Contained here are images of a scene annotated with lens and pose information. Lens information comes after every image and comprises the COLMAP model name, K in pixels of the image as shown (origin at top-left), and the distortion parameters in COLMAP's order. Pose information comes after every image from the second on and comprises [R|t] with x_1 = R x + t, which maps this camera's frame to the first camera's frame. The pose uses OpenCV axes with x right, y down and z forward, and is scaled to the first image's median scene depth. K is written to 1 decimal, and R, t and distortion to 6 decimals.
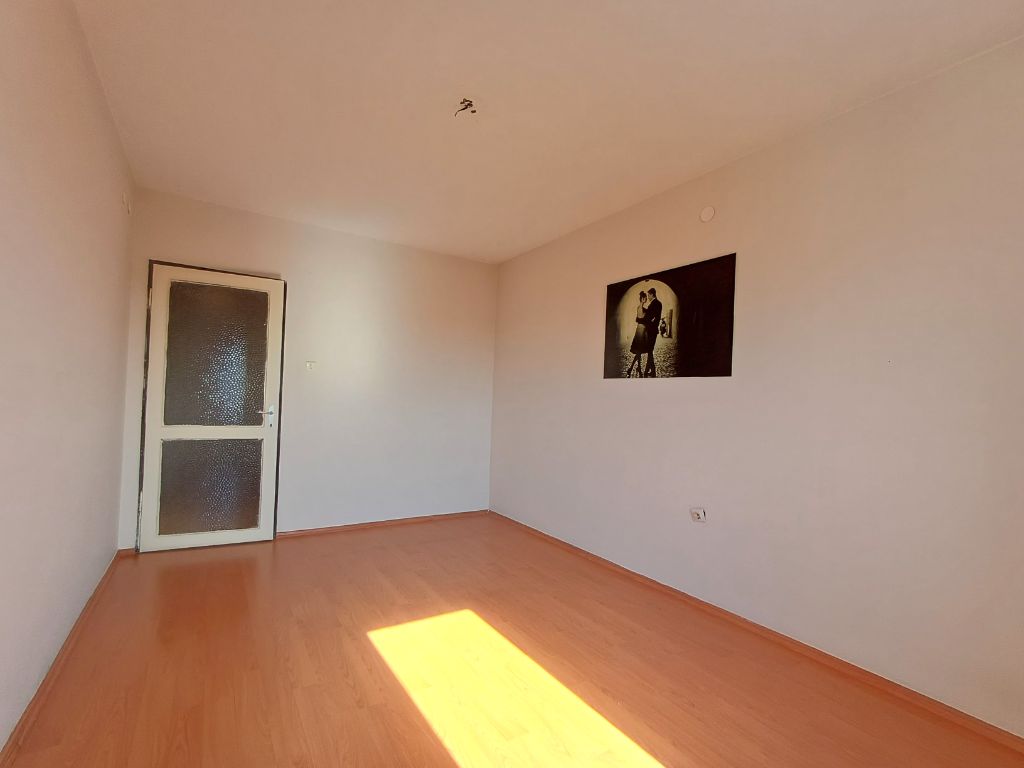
lens RADIAL K [[466.2, 0, 499.5], [0, 466.2, 387.8], [0, 0, 1]] dist [-0.001037, 0.000915]
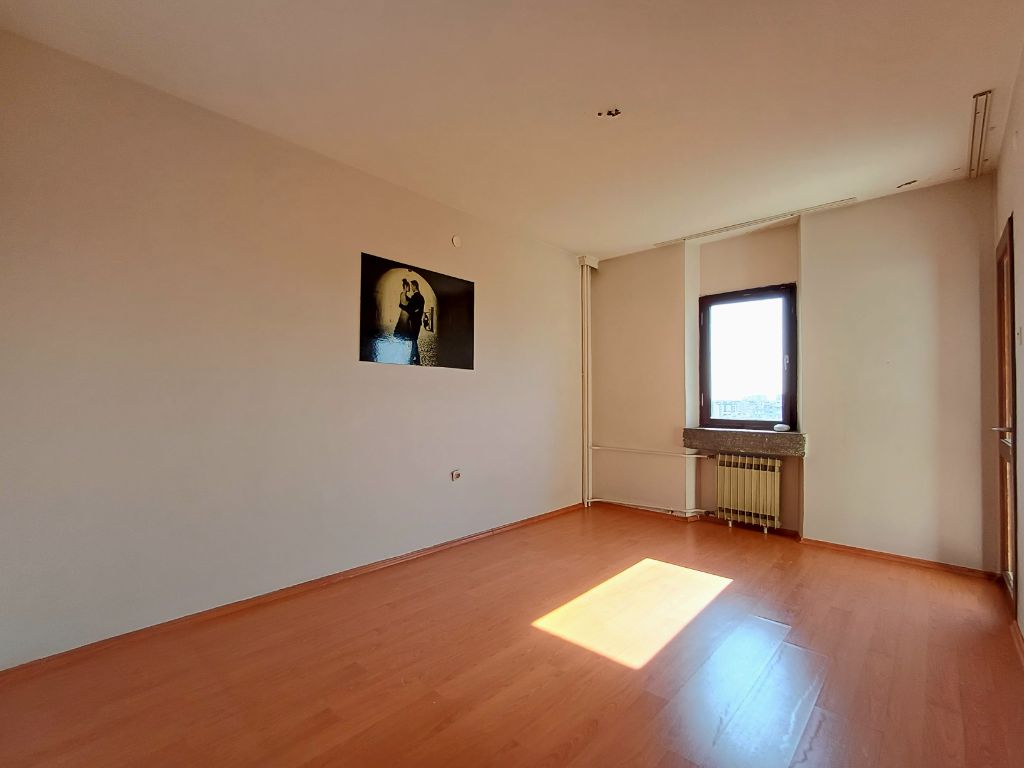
lens RADIAL K [[466.2, 0, 499.5], [0, 466.2, 387.8], [0, 0, 1]] dist [-0.001037, 0.000915]
pose [[-0.247815, -0.011906, 0.968734, -0.761965], [-0.036127, 0.999343, 0.003041, 0.020456], [-0.968133, -0.034243, -0.248083, 1.087261]]
